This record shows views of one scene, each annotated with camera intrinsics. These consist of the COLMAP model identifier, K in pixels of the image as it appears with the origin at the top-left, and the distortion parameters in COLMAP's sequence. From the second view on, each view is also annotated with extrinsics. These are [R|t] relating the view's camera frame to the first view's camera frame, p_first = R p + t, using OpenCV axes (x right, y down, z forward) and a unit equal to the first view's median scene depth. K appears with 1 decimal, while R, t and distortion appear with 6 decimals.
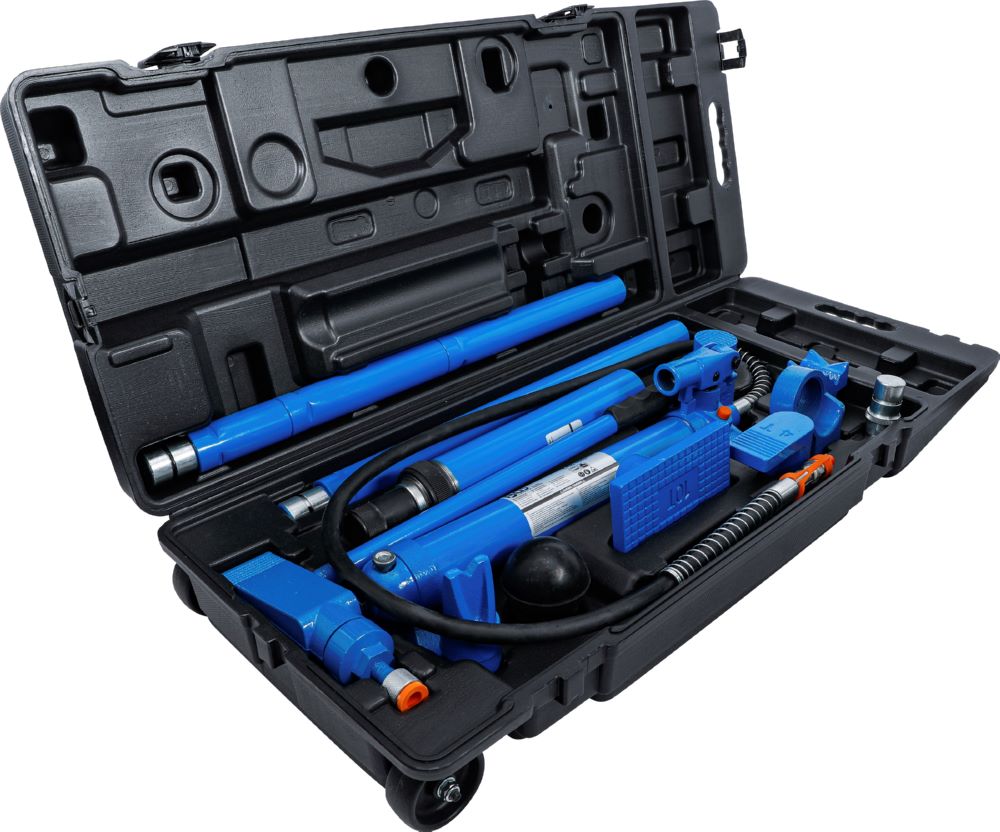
lens RADIAL K [[962.5, 0, 499.0], [0, 962.5, 380.6], [0, 0, 1]] dist [-0.054377, 0.000328]
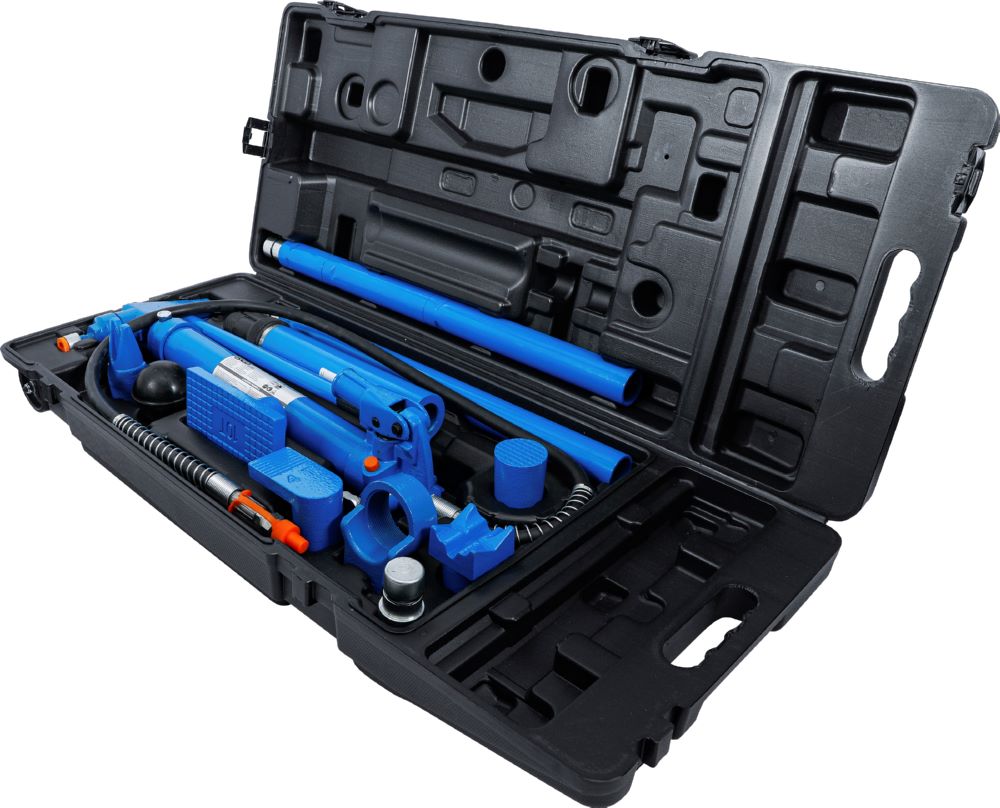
lens RADIAL K [[941.4, 0, 500.0], [0, 941.4, 404.0], [0, 0, 1]] dist [-0.090255, 0.000441]
pose [[0.060973, 0.474580, -0.878098, 0.984243], [-0.458942, 0.794555, 0.397561, -0.419306], [0.886372, 0.378755, 0.266251, 0.823649]]
